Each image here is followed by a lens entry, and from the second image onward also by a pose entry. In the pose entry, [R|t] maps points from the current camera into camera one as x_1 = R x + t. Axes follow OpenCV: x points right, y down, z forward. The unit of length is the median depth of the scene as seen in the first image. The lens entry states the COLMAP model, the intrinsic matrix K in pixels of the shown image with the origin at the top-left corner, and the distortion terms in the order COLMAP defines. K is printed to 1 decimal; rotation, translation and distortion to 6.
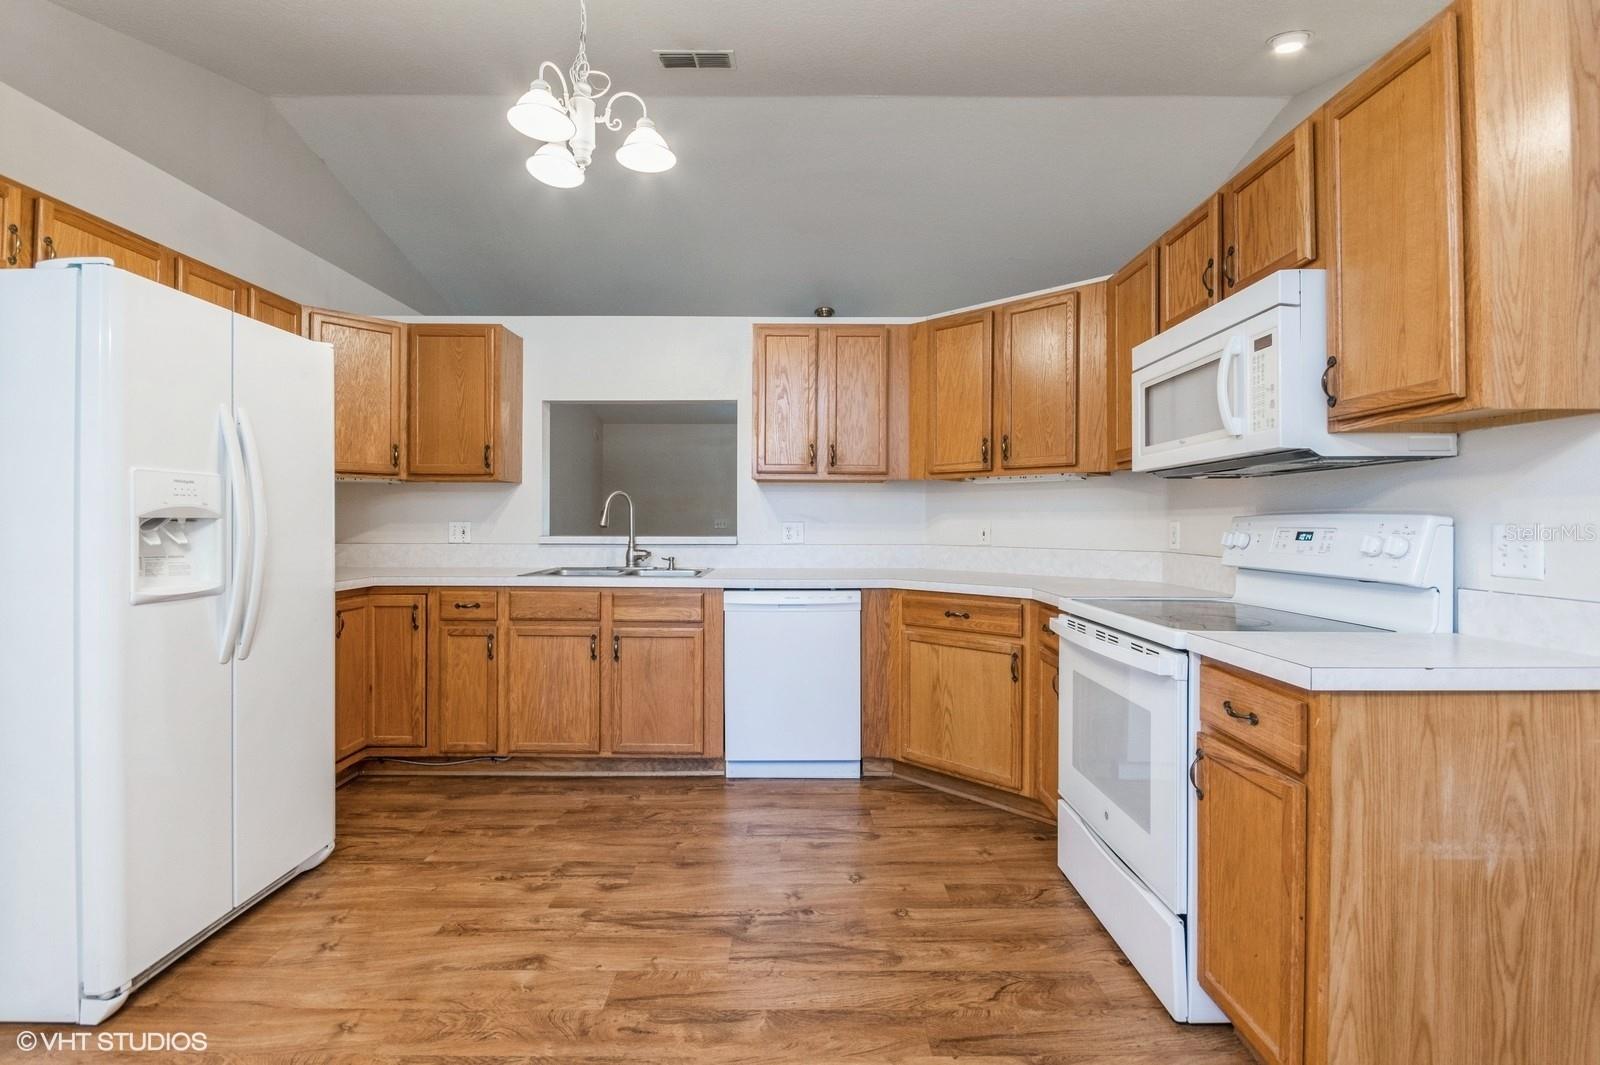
lens RADIAL K [[720.2, 0, 805.6], [0, 720.2, 522.3], [0, 0, 1]] dist [-0.000186, -0.004902]
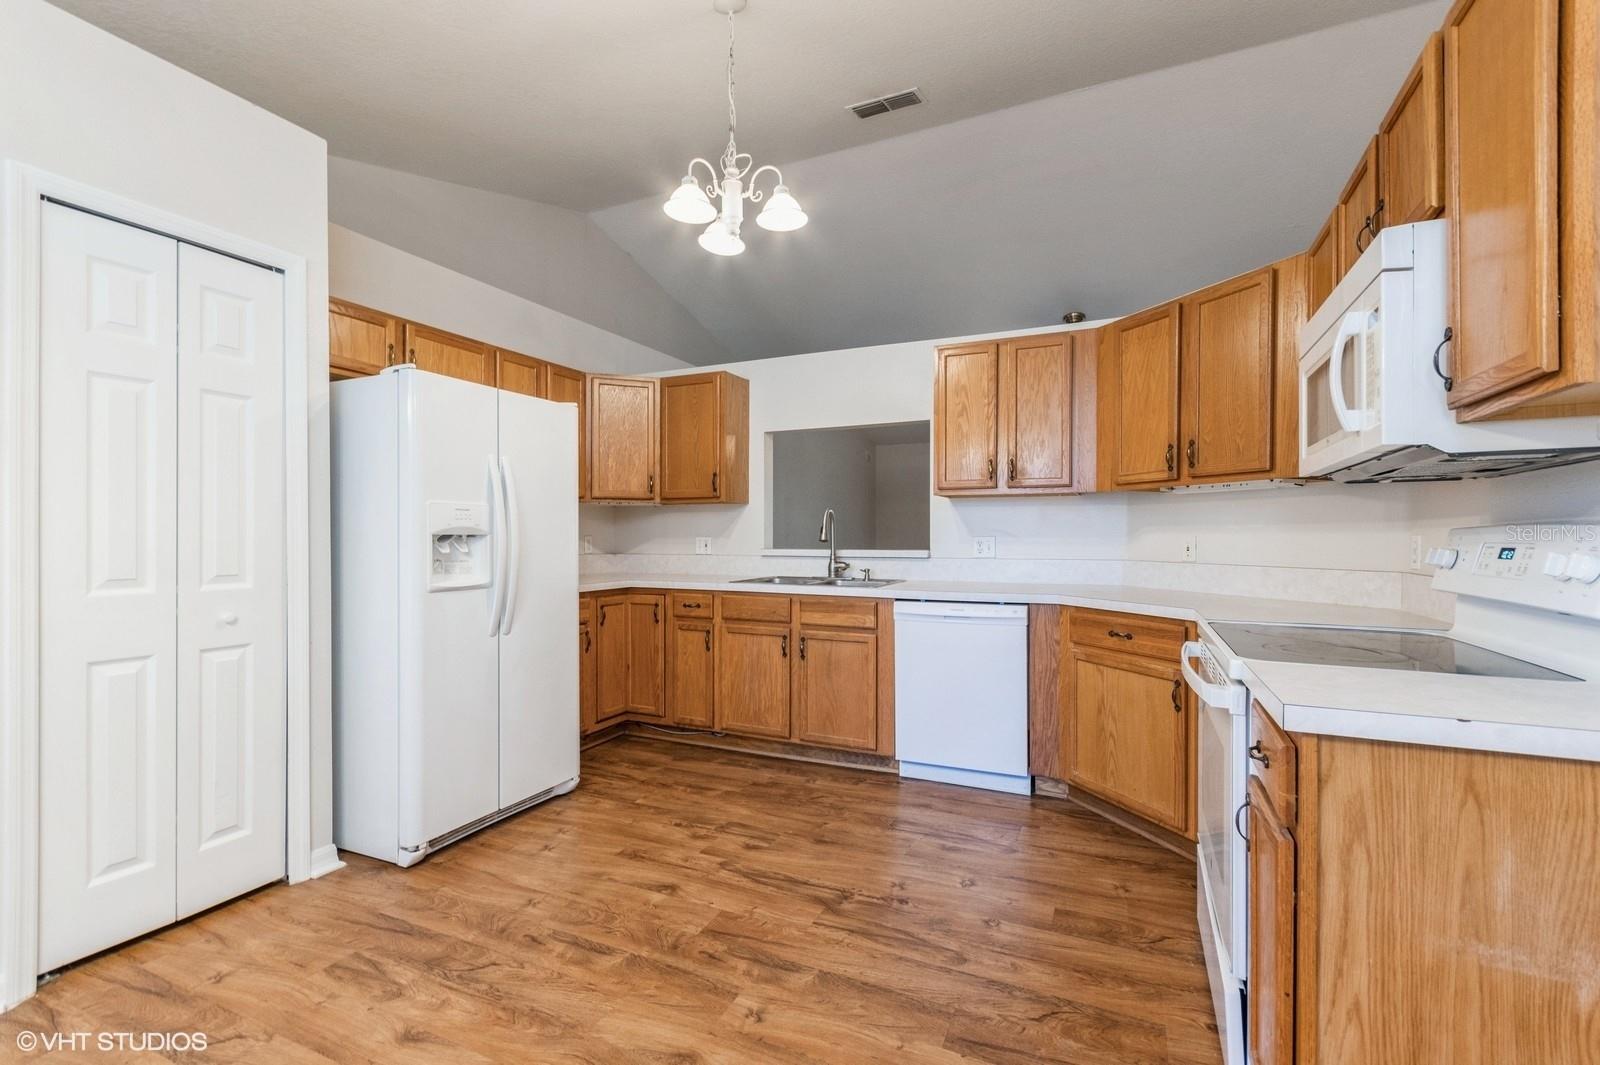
lens RADIAL K [[702.3, 0, 802.9], [0, 702.3, 540.1], [0, 0, 1]] dist [0.002904, 0.000576]
pose [[0.907767, 0.000571, -0.419474, 0.281762], [0.001394, 0.999989, 0.004379, 0.000170], [0.419472, -0.004560, 0.907757, -0.006292]]
